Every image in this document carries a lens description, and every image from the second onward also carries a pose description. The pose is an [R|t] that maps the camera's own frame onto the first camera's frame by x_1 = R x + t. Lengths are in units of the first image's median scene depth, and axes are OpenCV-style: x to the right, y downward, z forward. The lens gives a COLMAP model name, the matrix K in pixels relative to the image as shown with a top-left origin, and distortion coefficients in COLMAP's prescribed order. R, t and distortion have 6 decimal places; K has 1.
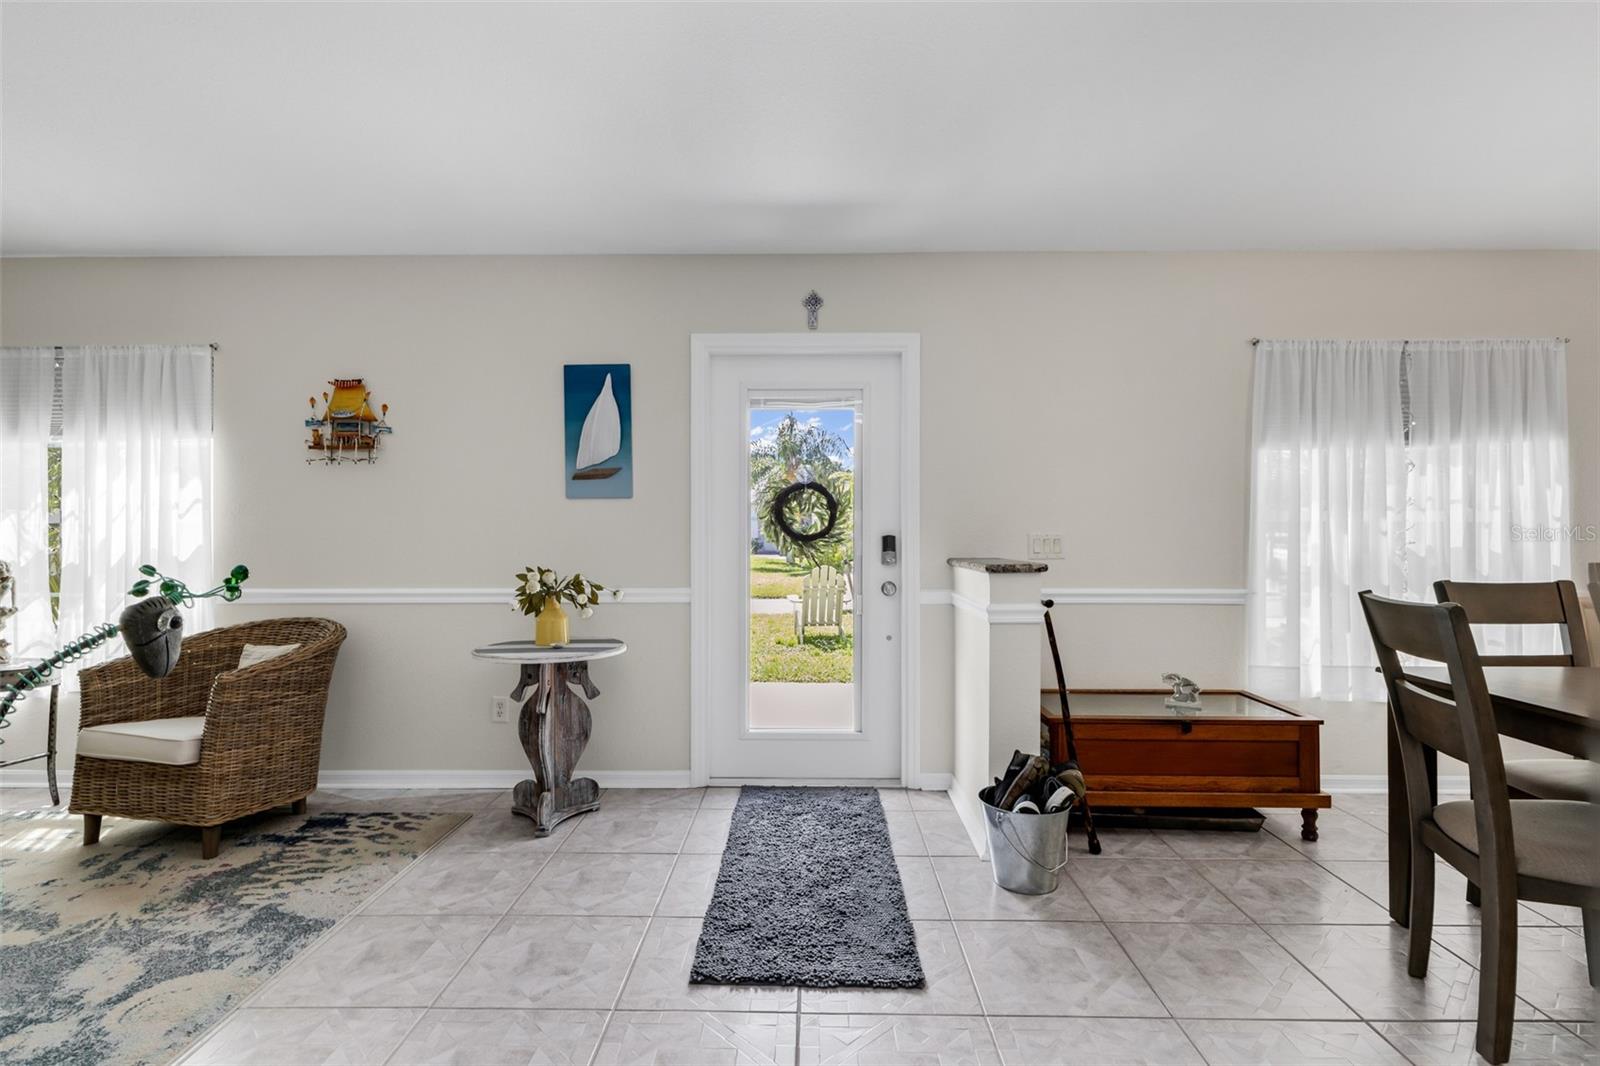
lens RADIAL K [[765.7, 0, 798.9], [0, 765.7, 527.1], [0, 0, 1]] dist [0.018580, -0.008709]
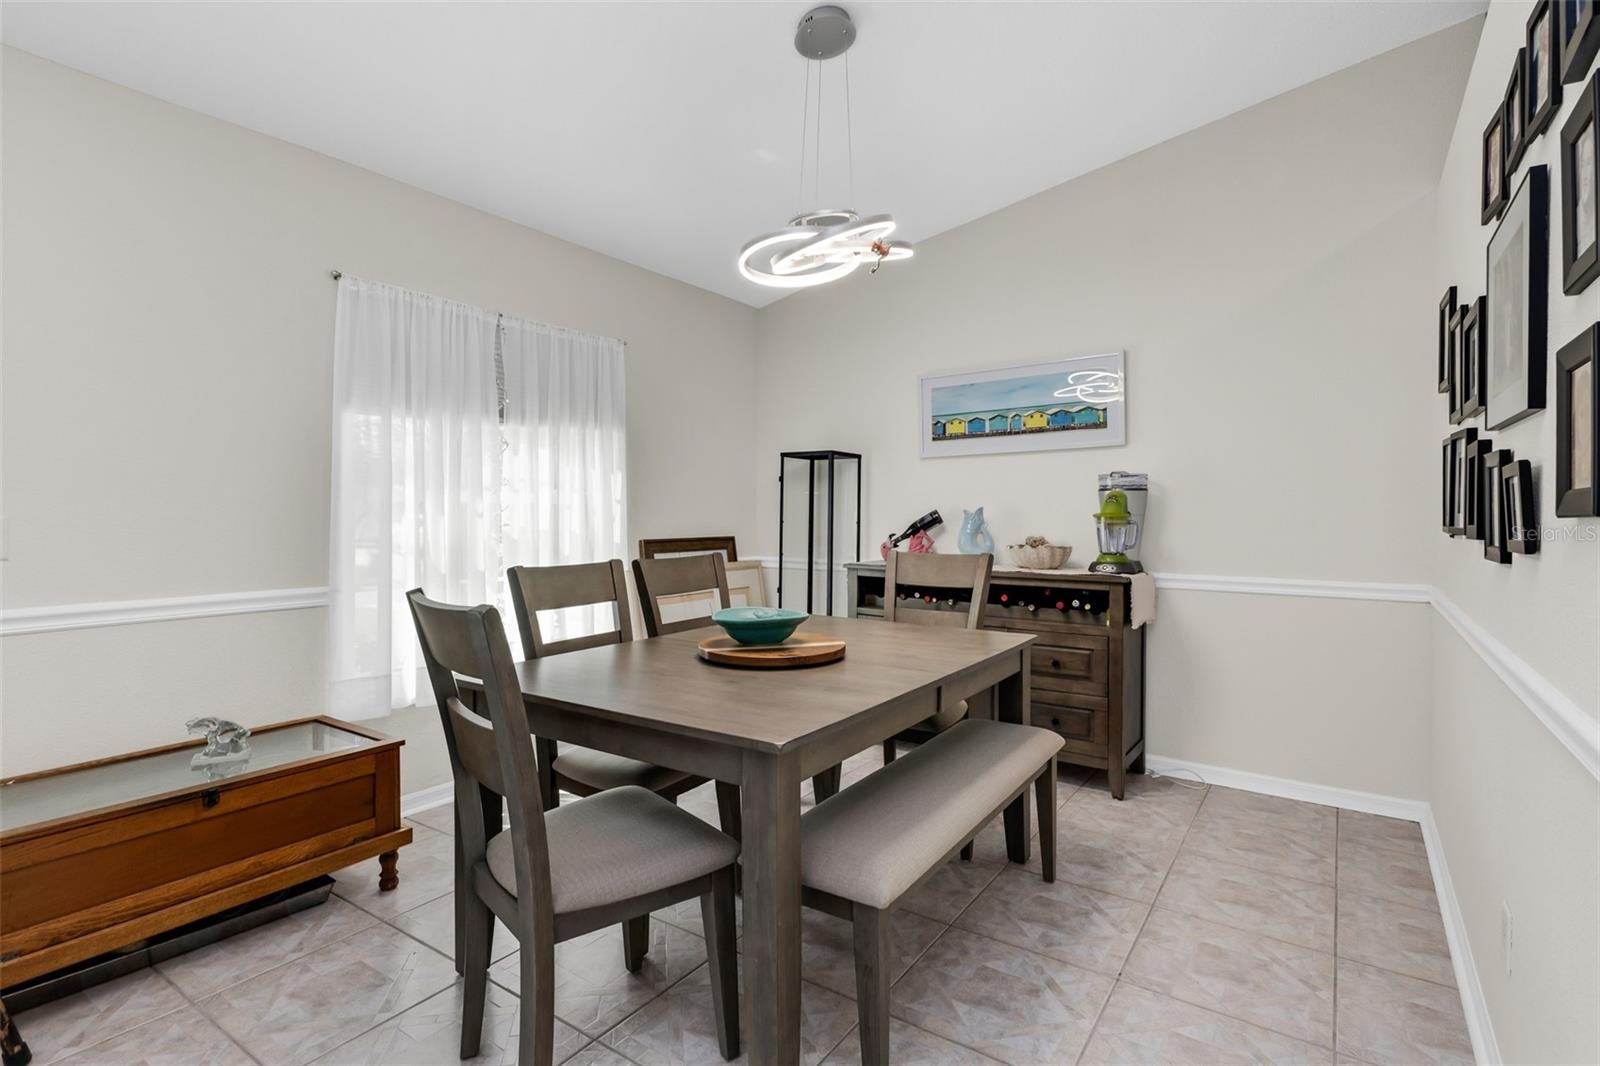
lens RADIAL K [[765.7, 0, 798.9], [0, 765.7, 527.1], [0, 0, 1]] dist [0.018580, -0.008709]
pose [[0.555567, -0.016976, 0.831298, 0.222214], [-0.002081, 0.999760, 0.021807, 0.001747], [-0.831469, -0.013846, 0.555398, 0.181595]]
